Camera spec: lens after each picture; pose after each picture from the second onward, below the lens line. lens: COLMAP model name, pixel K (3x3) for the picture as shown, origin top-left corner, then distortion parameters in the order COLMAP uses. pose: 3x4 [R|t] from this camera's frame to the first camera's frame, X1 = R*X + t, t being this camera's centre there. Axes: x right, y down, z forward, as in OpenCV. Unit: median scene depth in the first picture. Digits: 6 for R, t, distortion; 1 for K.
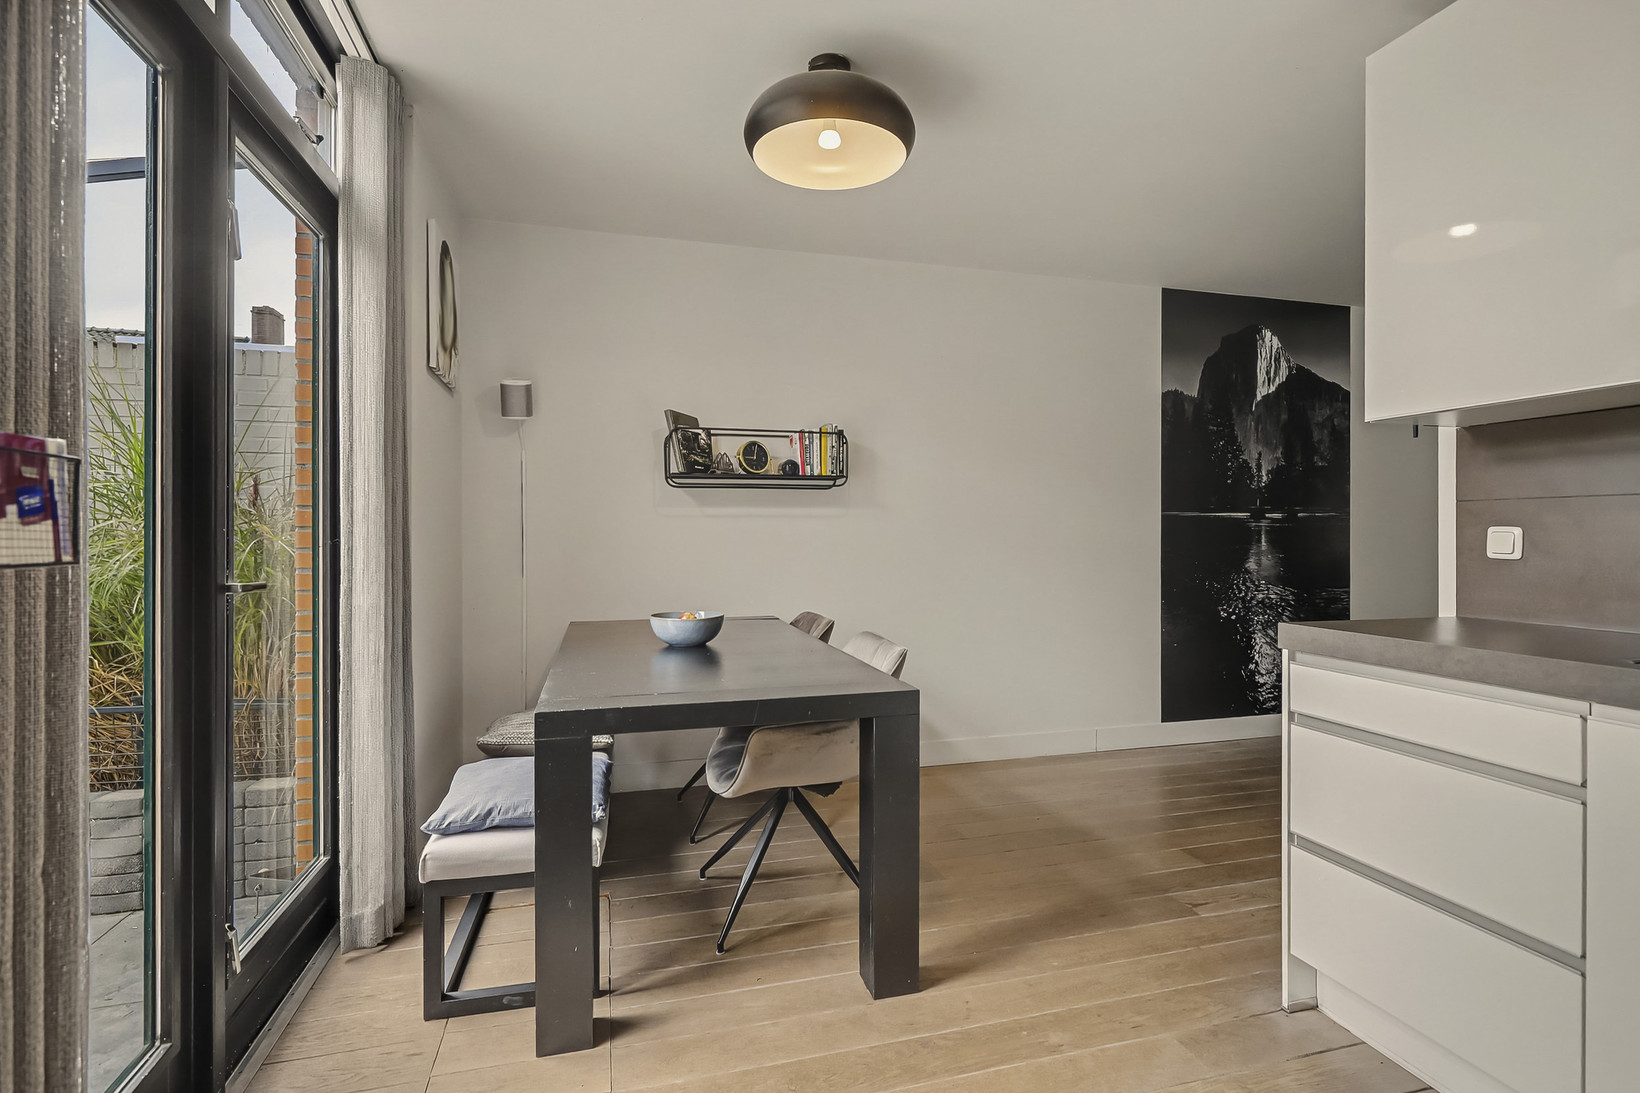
lens RADIAL K [[818.8, 0, 830.9], [0, 818.8, 538.9], [0, 0, 1]] dist [0.000310, 0.000312]
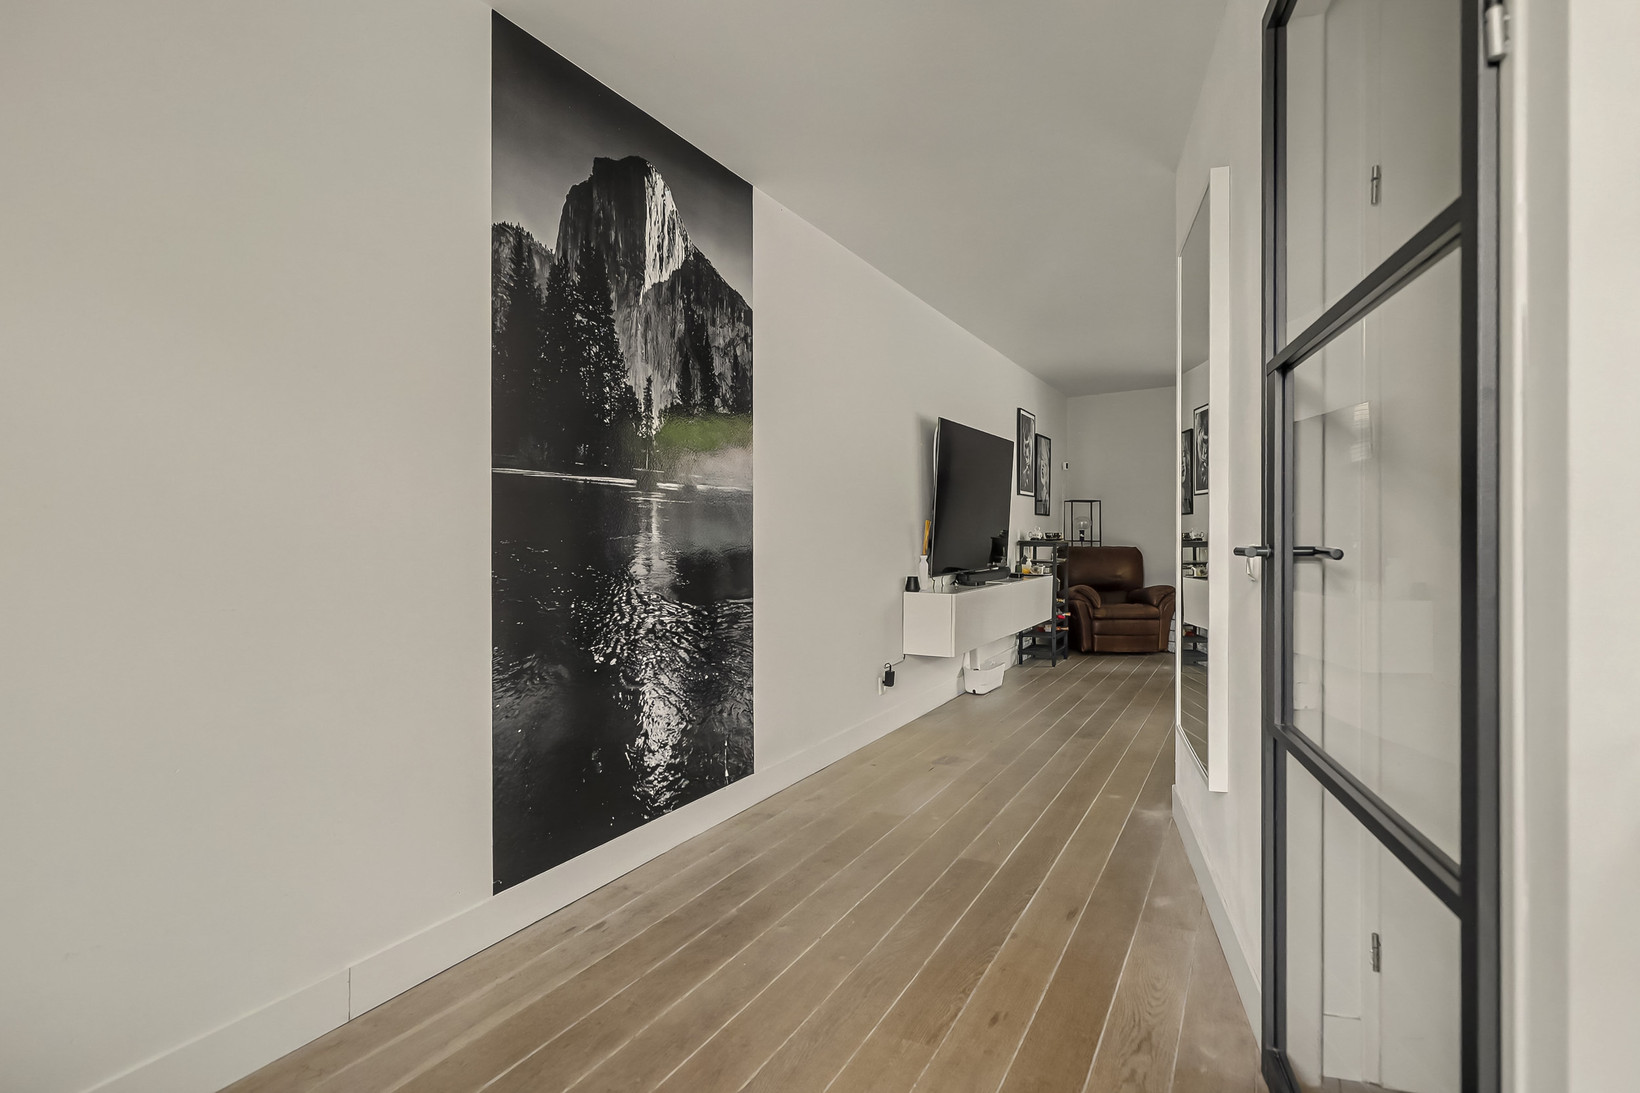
lens RADIAL K [[851.0, 0, 813.5], [0, 851.0, 536.5], [0, 0, 1]] dist [-0.000566, -0.000120]
pose [[0.698389, -0.003646, 0.715709, 0.201967], [0.002956, 0.999993, 0.002209, 0.009766], [-0.715712, 0.000573, 0.698395, 0.590784]]
